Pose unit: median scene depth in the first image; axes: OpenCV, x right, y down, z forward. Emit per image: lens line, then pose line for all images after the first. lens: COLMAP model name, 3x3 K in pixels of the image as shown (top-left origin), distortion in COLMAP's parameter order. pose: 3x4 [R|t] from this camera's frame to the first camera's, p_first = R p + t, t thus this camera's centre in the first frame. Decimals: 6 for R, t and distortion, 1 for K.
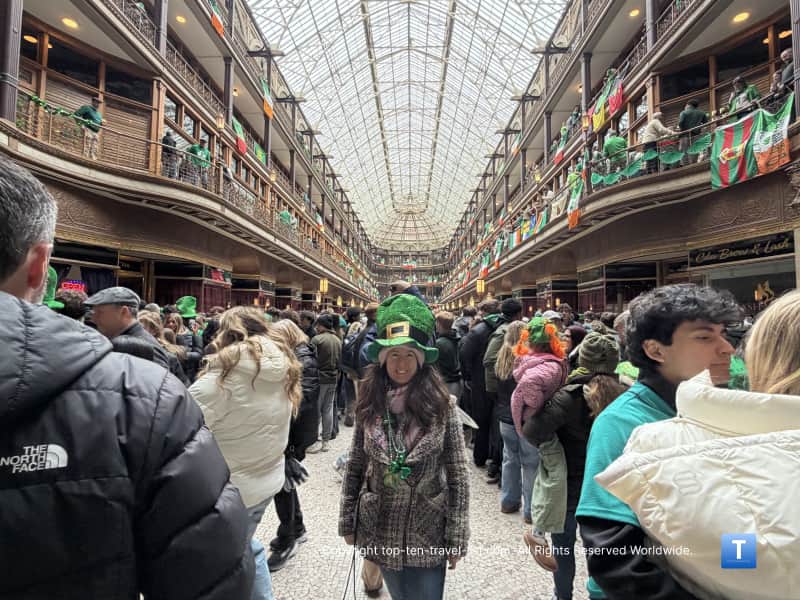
lens RADIAL K [[629.6, 0, 400.4], [0, 629.6, 296.0], [0, 0, 1]] dist [0.101495, -0.089442]
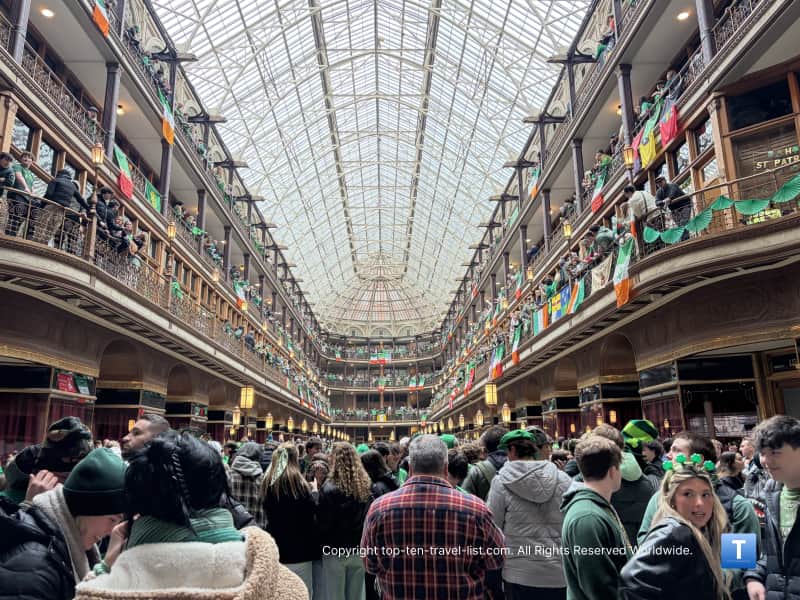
lens RADIAL K [[629.6, 0, 400.4], [0, 629.6, 296.0], [0, 0, 1]] dist [0.101495, -0.089442]
pose [[0.999002, -0.006293, 0.044215, 0.006963], [0.015581, 0.976927, -0.213003, 0.023914], [-0.041854, 0.213479, 0.976051, 0.364633]]
